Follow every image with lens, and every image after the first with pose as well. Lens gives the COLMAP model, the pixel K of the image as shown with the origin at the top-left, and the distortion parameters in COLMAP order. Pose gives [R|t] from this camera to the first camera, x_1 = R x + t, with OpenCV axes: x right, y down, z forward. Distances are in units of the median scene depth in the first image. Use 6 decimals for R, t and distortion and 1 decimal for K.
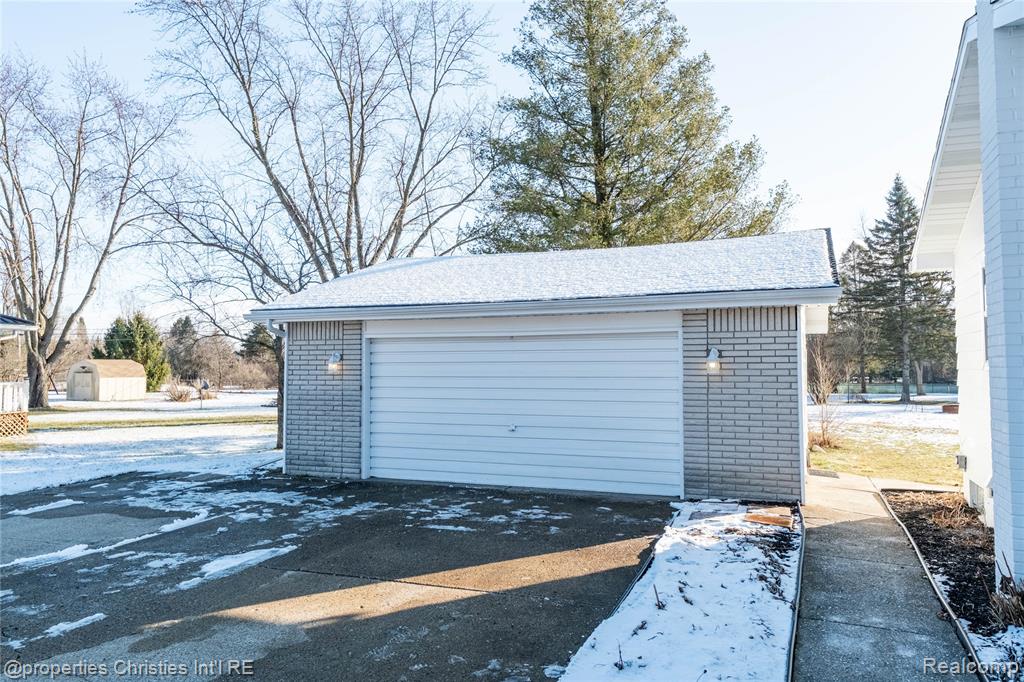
lens RADIAL K [[742.7, 0, 506.3], [0, 742.7, 320.7], [0, 0, 1]] dist [0.017286, -0.006502]
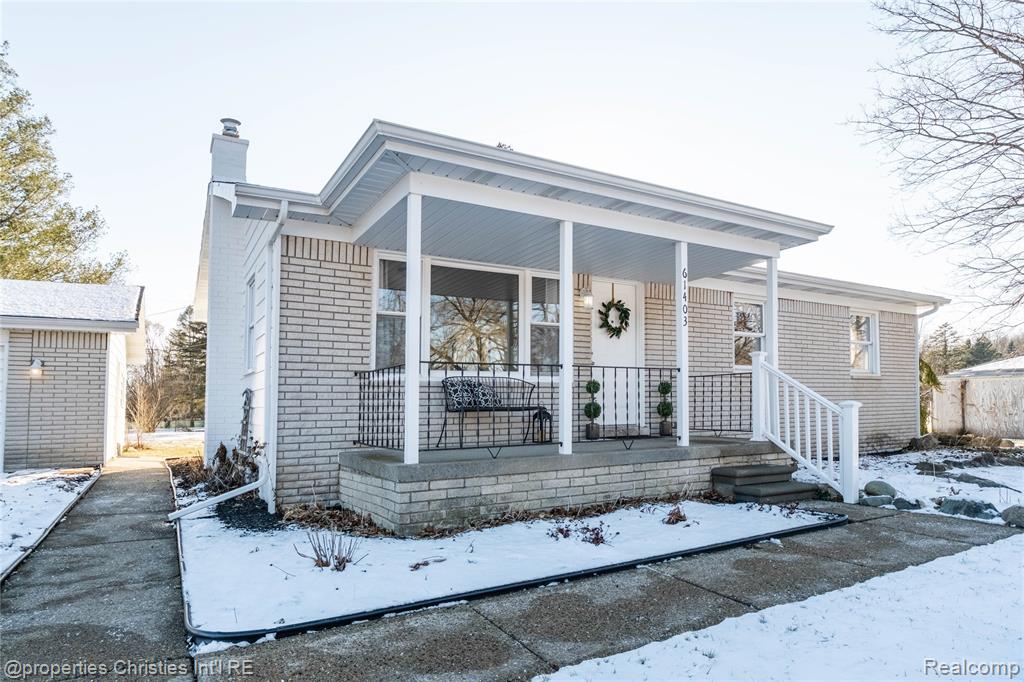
lens RADIAL K [[608.4, 0, 523.2], [0, 608.4, 373.5], [0, 0, 1]] dist [-0.001099, -0.001397]
pose [[0.593381, 0.039694, 0.803942, -0.040844], [-0.038737, 0.999034, -0.020735, 0.024852], [-0.803989, -0.018838, 0.594346, -0.179006]]
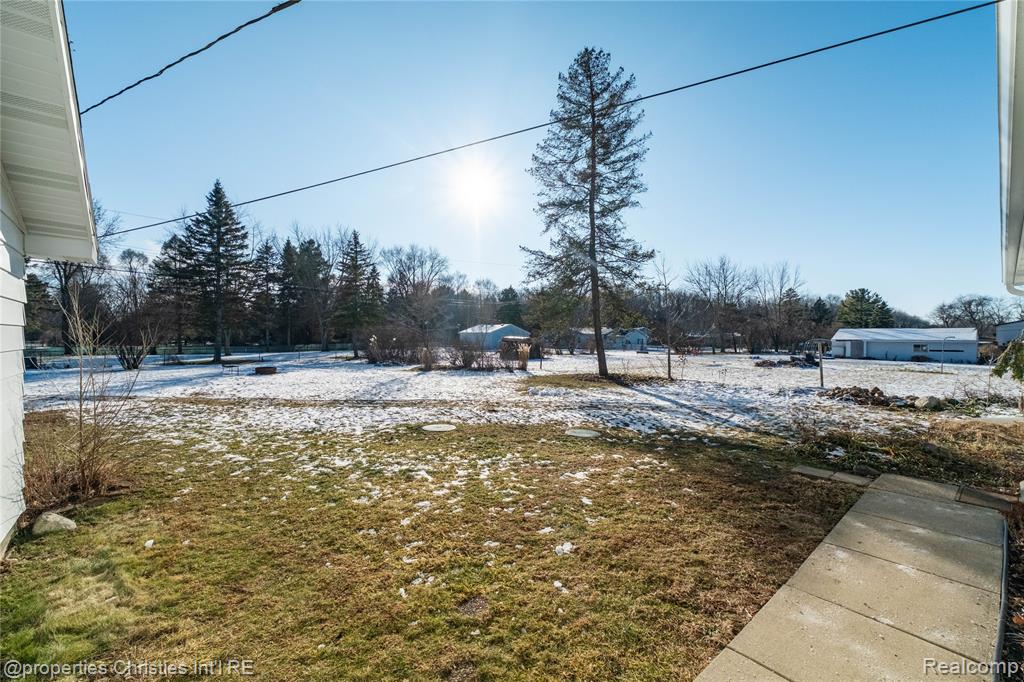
lens RADIAL K [[427.5, 0, 512.1], [0, 427.5, 341.1], [0, 0, 1]] dist [0.003842, 0.000237]
pose [[0.449168, -0.000729, 0.893447, 0.251754], [-0.068470, 0.997031, 0.035236, 0.030783], [-0.890820, -0.077001, 0.447784, 0.526598]]
